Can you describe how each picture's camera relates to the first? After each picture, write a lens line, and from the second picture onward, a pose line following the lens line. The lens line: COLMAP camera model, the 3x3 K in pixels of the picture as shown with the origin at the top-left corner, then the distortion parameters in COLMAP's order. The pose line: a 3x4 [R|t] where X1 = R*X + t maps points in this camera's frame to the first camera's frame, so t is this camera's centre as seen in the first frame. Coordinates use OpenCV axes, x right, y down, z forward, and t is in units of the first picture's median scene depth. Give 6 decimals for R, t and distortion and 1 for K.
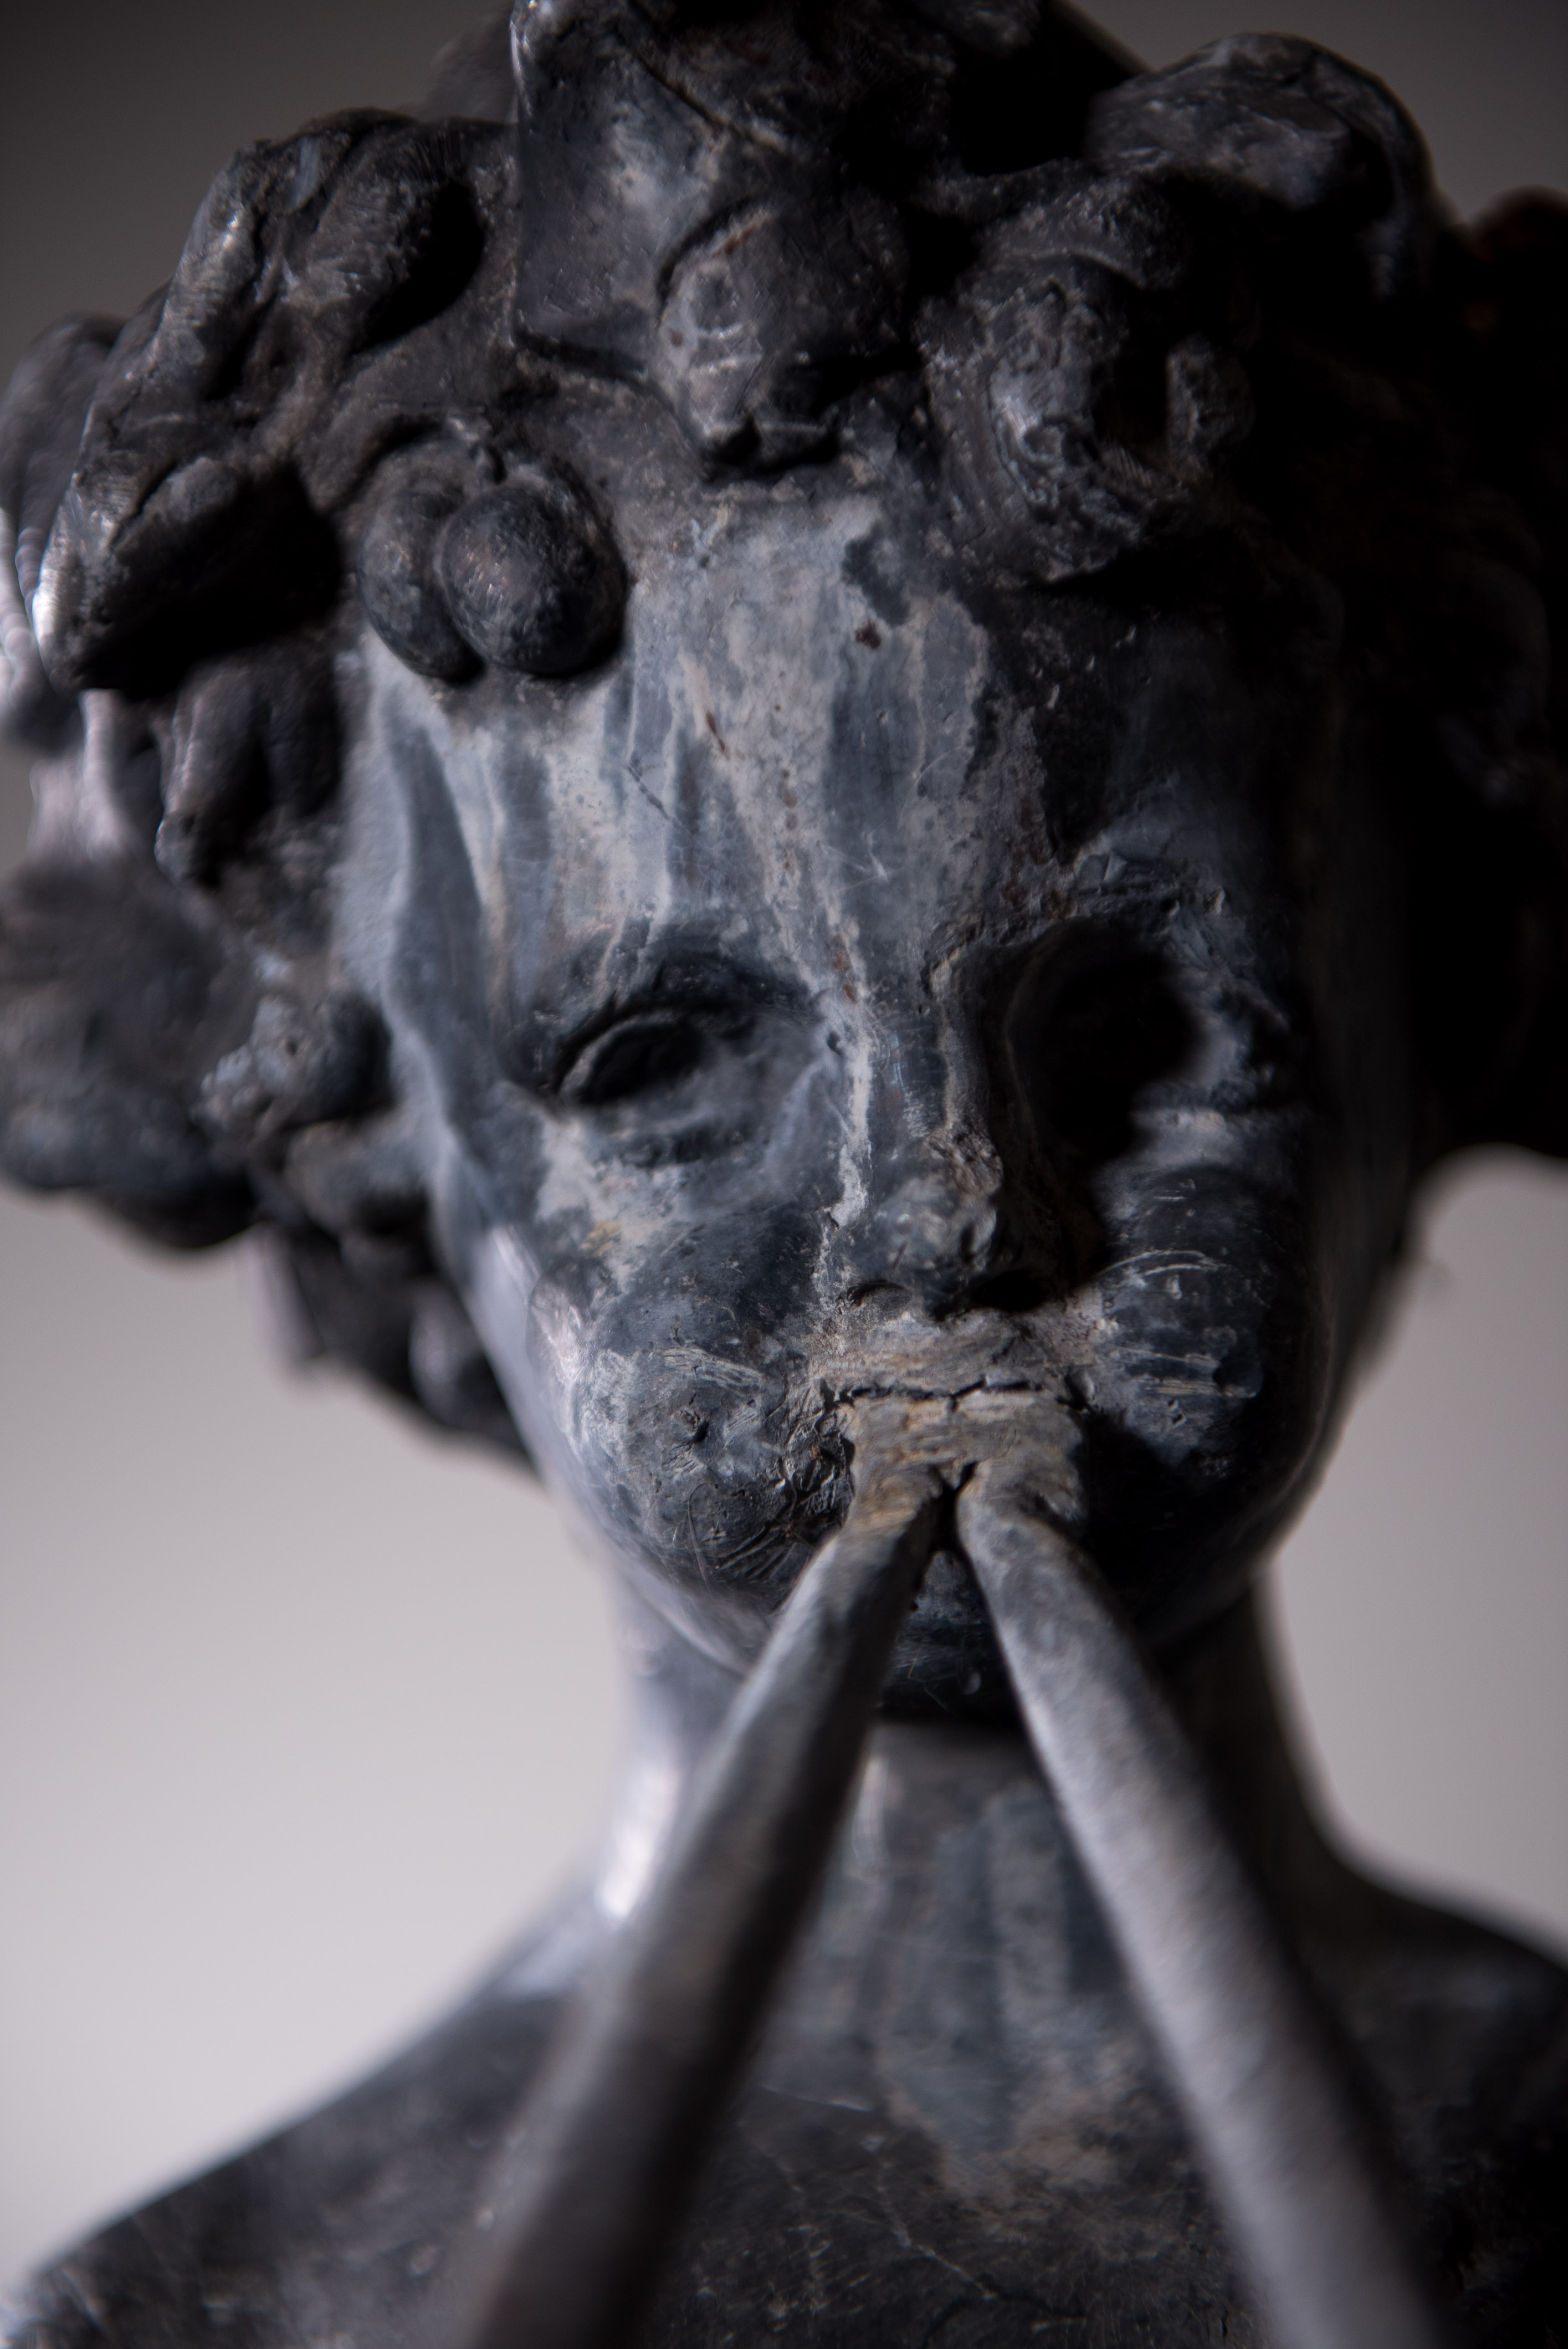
lens RADIAL K [[4408.5, 0, 784.0], [0, 4408.5, 1174.5], [0, 0, 1]] dist [0.003952, -0.099367]
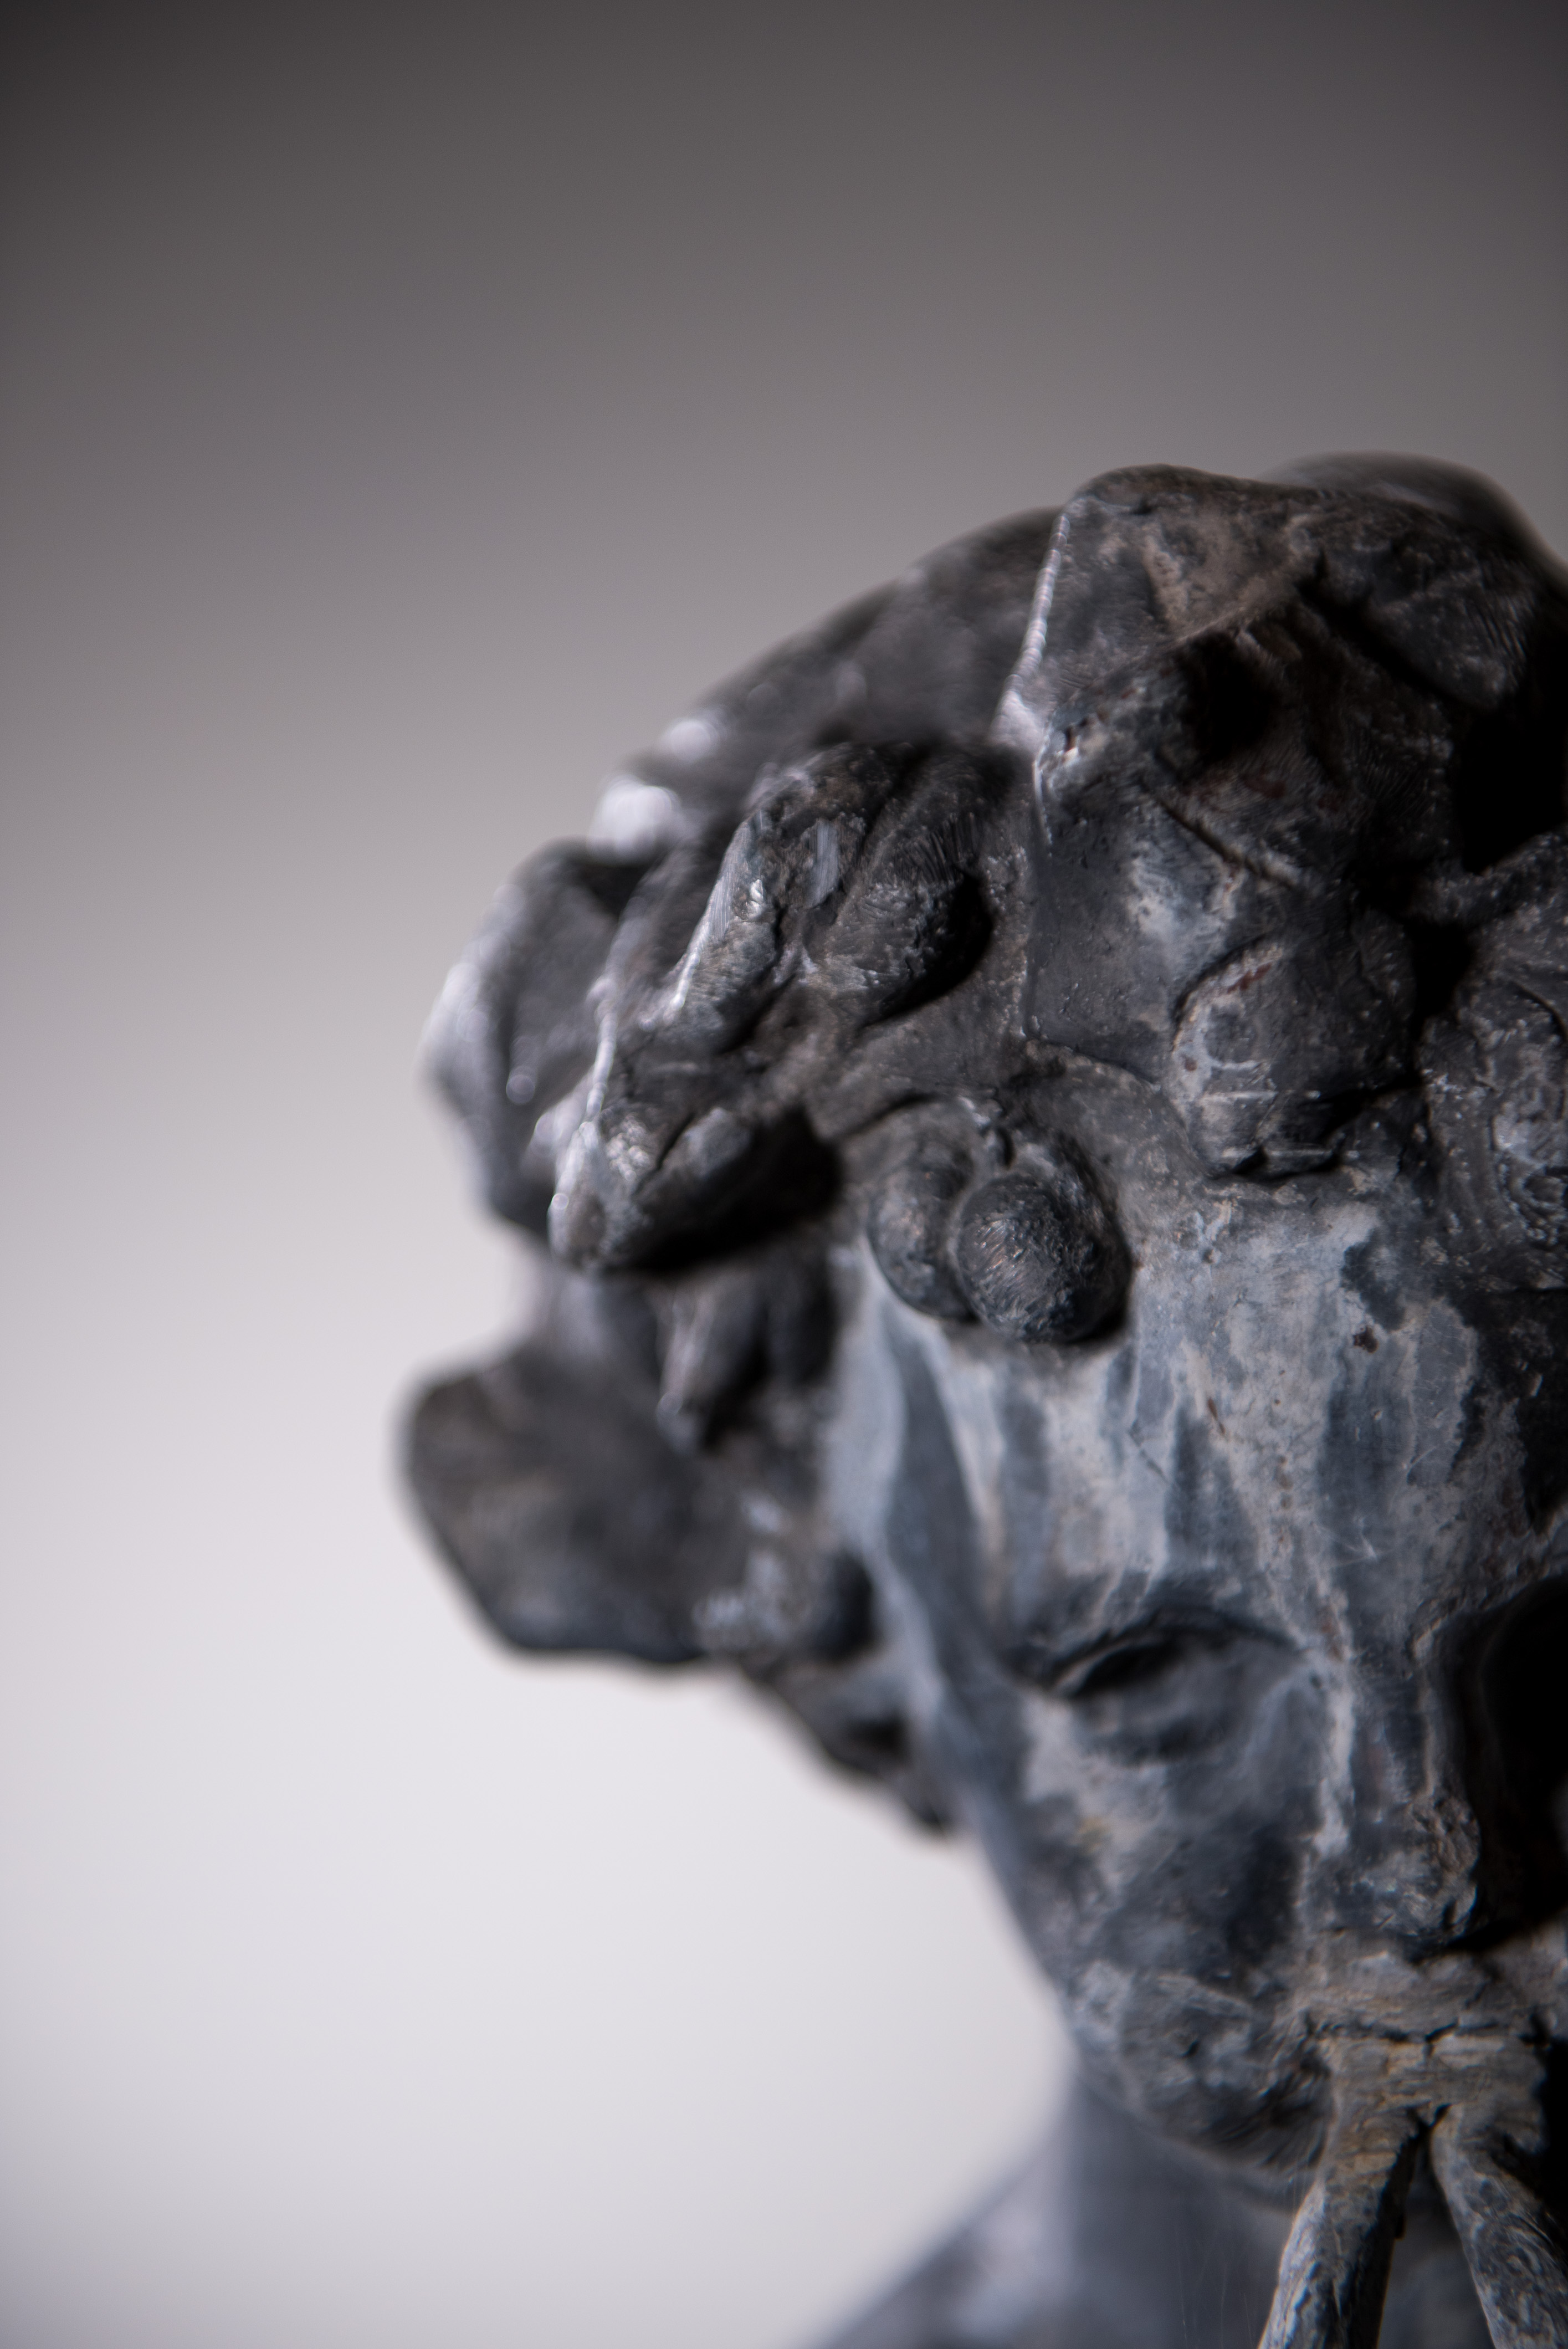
lens RADIAL K [[4325.0, 0, 784.0], [0, 4325.0, 1174.5], [0, 0, 1]] dist [0.018992, -0.107076]
pose [[0.999804, 0.005863, -0.018911, -0.100165], [-0.002055, 0.980721, 0.195400, -0.361368], [0.019692, -0.195323, 0.980541, -0.011017]]
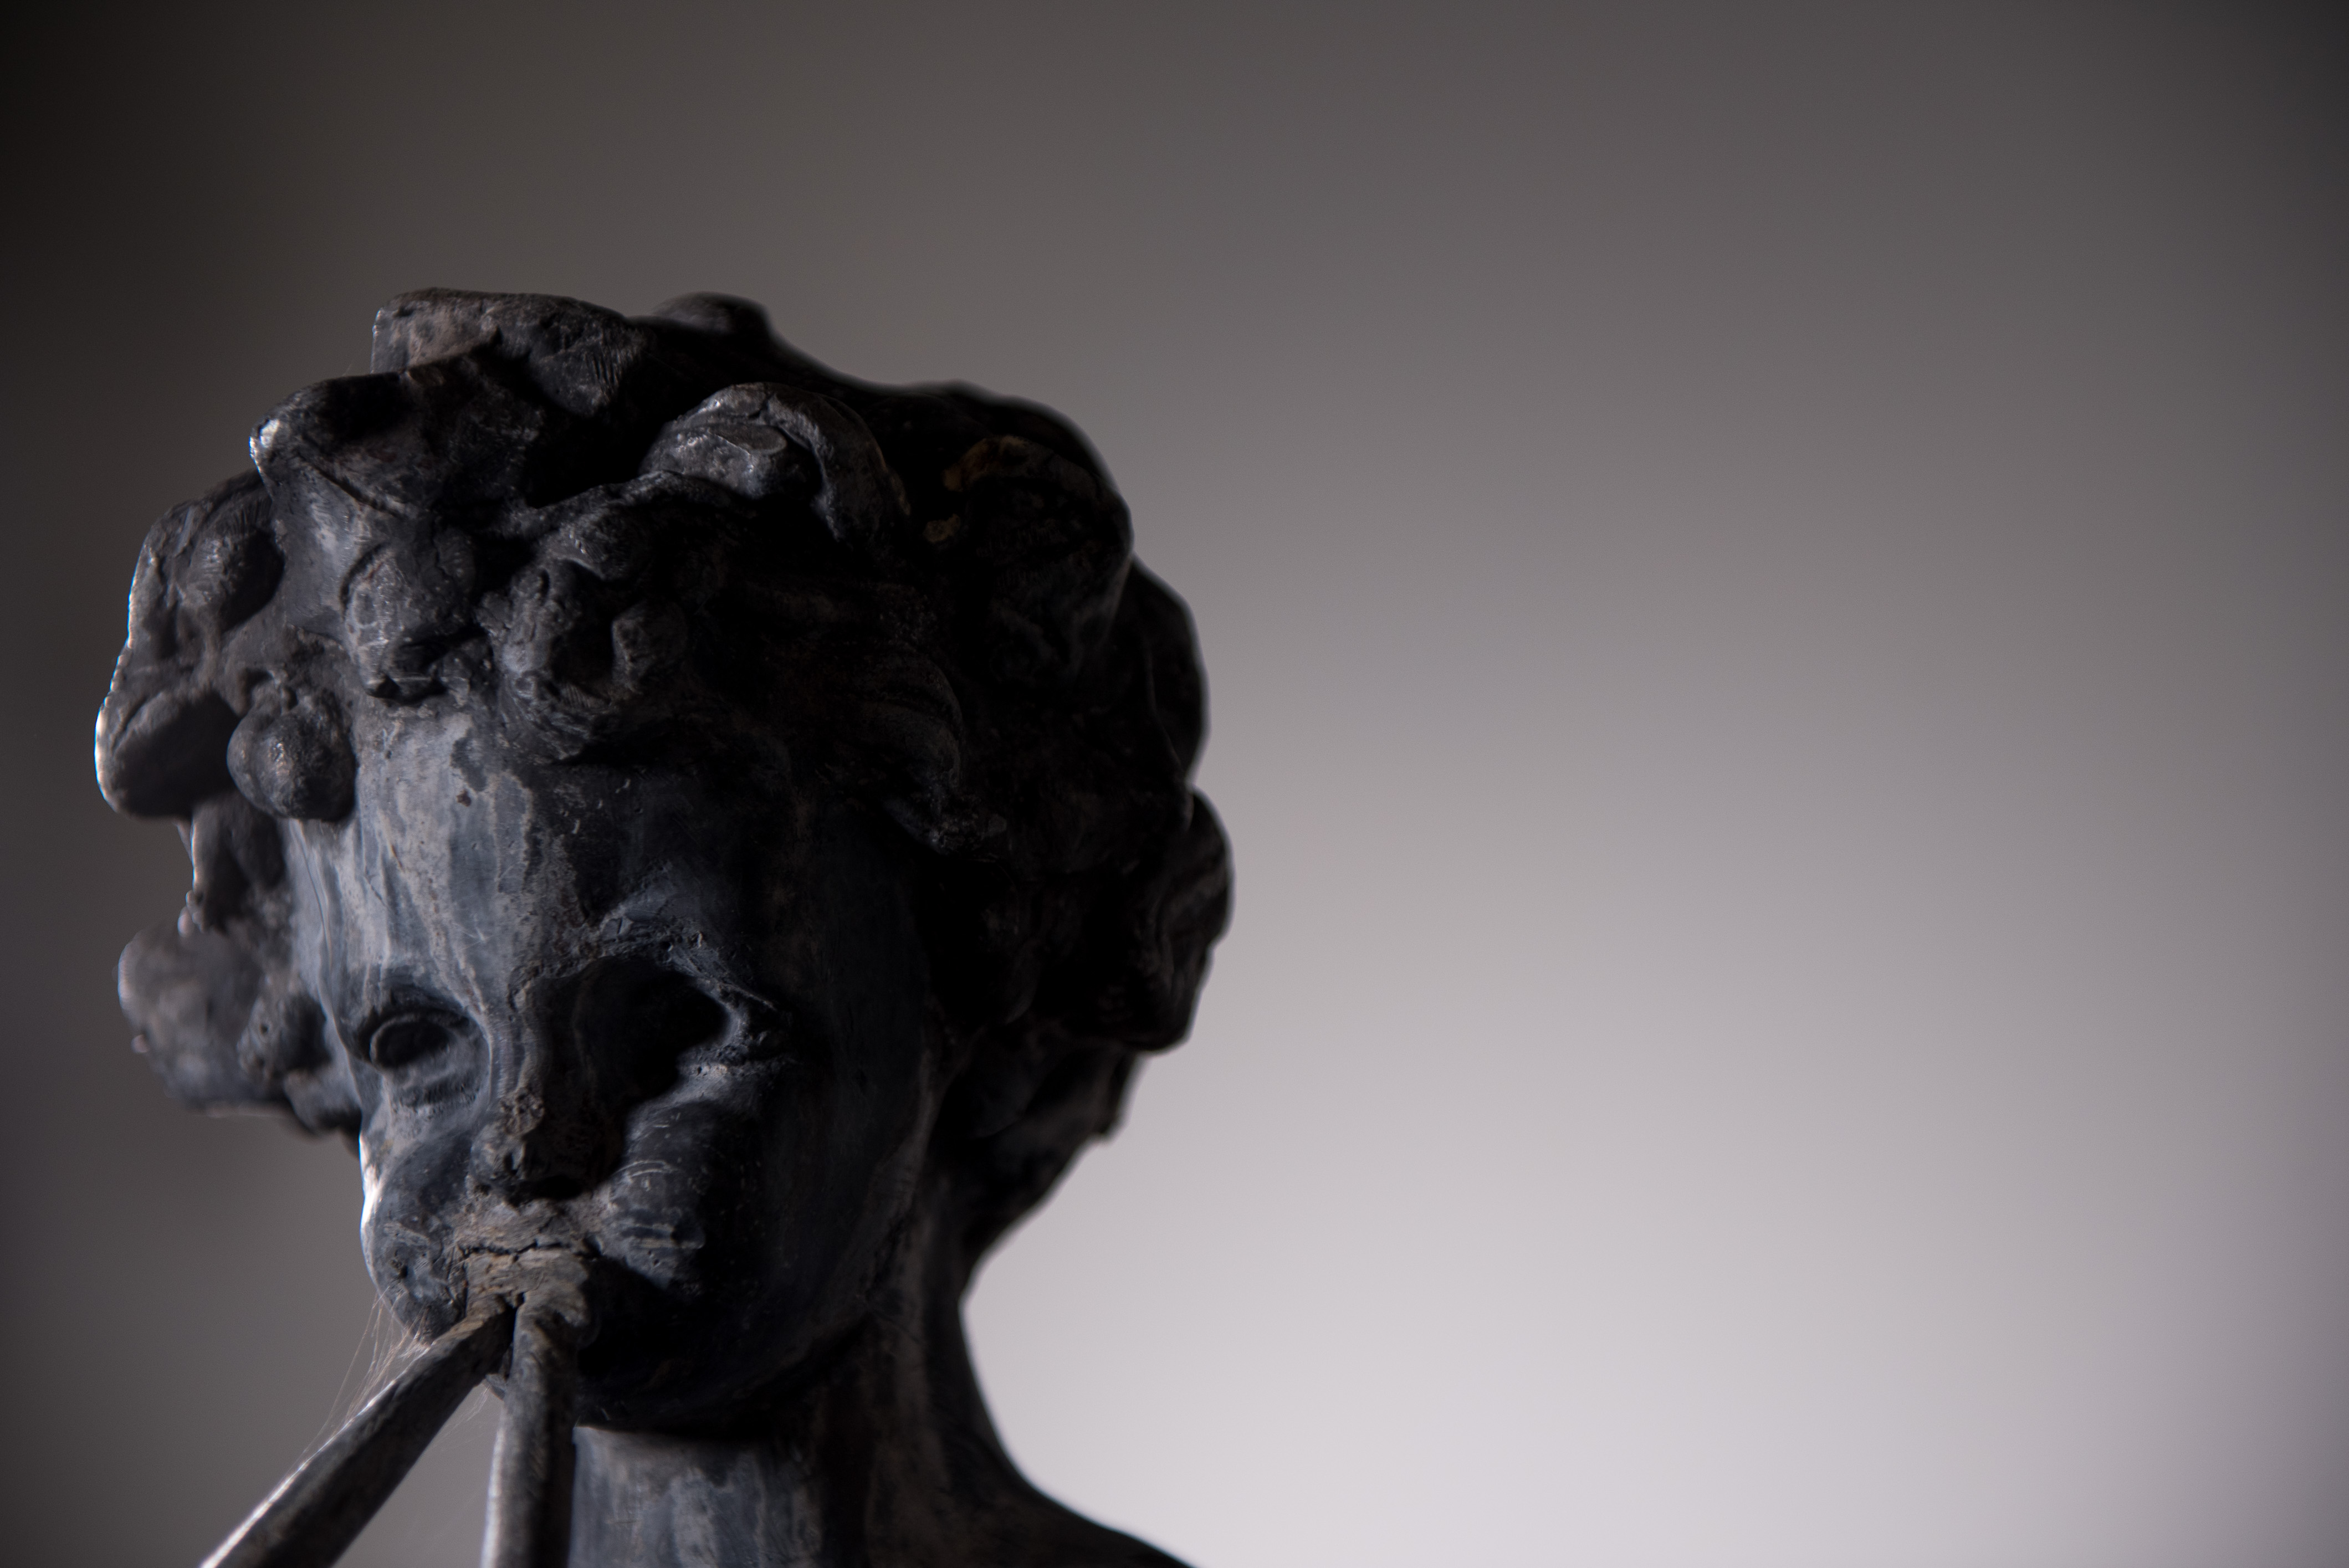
lens RADIAL K [[4408.5, 0, 1174.5], [0, 4408.5, 784.0], [0, 0, 1]] dist [0.003952, -0.099367]
pose [[0.942888, -0.045372, -0.330004, 0.823369], [0.054862, 0.998304, 0.019495, -0.144723], [0.328560, -0.036486, 0.943778, -0.491365]]
